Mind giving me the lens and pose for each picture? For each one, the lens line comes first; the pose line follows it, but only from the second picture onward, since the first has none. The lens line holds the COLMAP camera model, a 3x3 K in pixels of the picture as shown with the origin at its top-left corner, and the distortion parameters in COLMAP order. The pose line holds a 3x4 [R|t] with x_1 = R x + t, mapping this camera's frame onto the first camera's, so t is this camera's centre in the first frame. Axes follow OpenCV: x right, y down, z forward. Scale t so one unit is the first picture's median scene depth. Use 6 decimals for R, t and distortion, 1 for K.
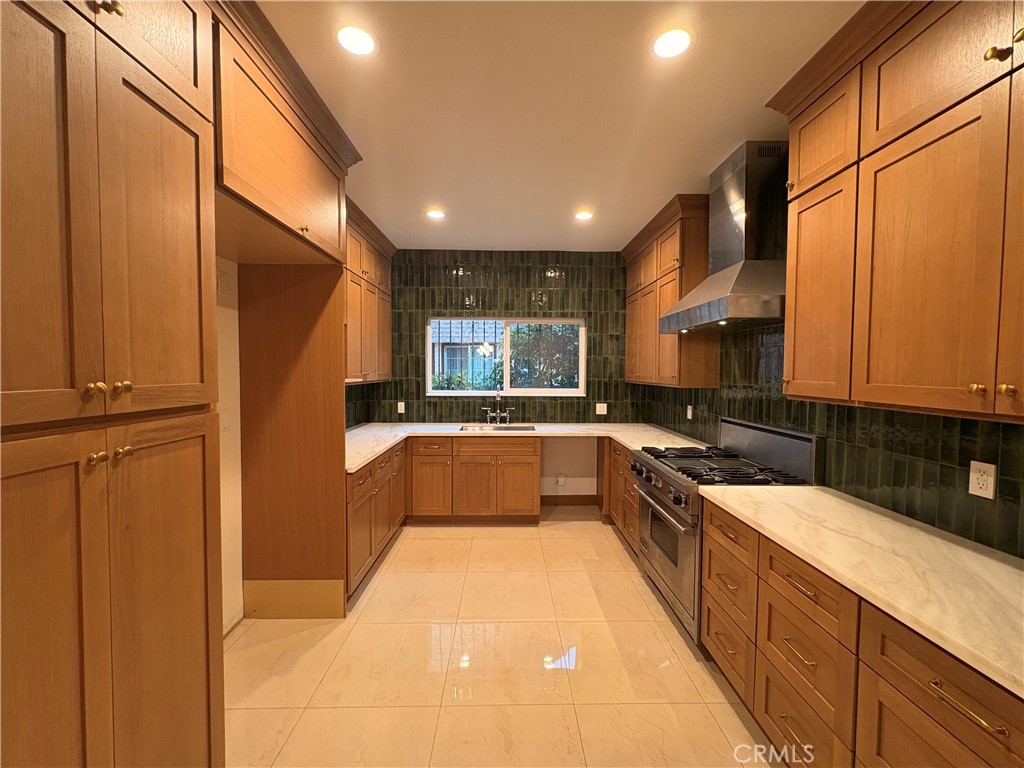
lens RADIAL K [[406.0, 0, 513.5], [0, 406.0, 384.3], [0, 0, 1]] dist [0.002630, 0.000339]
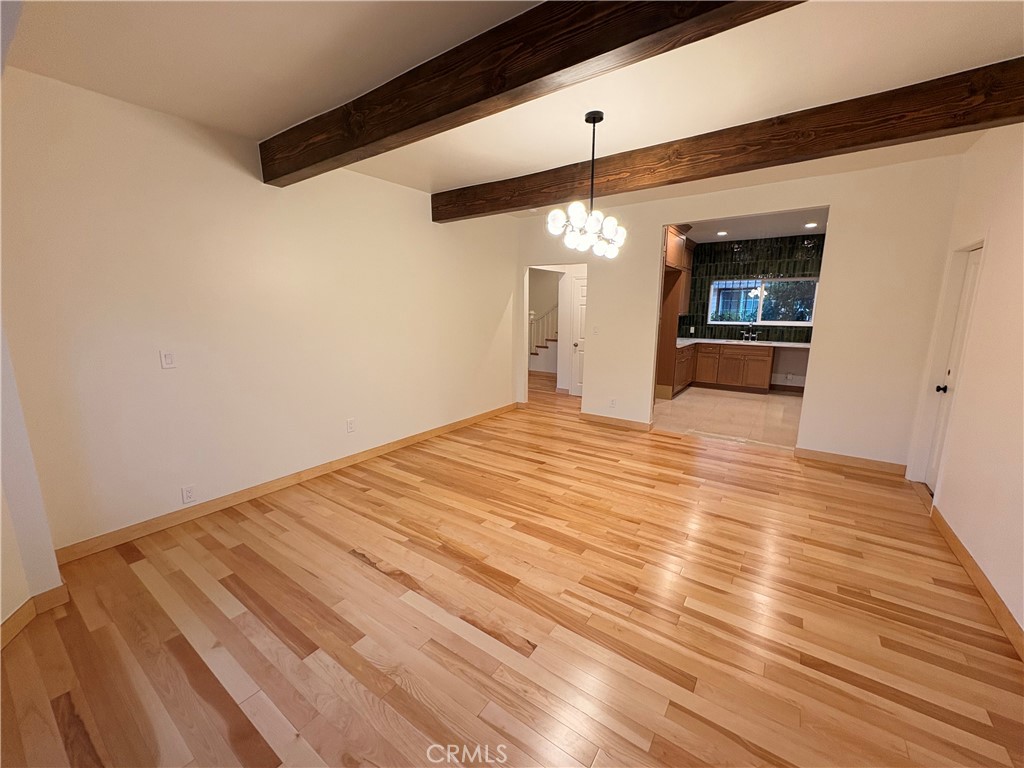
lens RADIAL K [[406.0, 0, 513.5], [0, 406.0, 384.3], [0, 0, 1]] dist [0.002630, 0.000339]
pose [[0.809713, 0.106436, -0.577094, 0.169479], [-0.020858, 0.988013, 0.152958, 0.034897], [0.586456, -0.111815, 0.802226, -1.038346]]
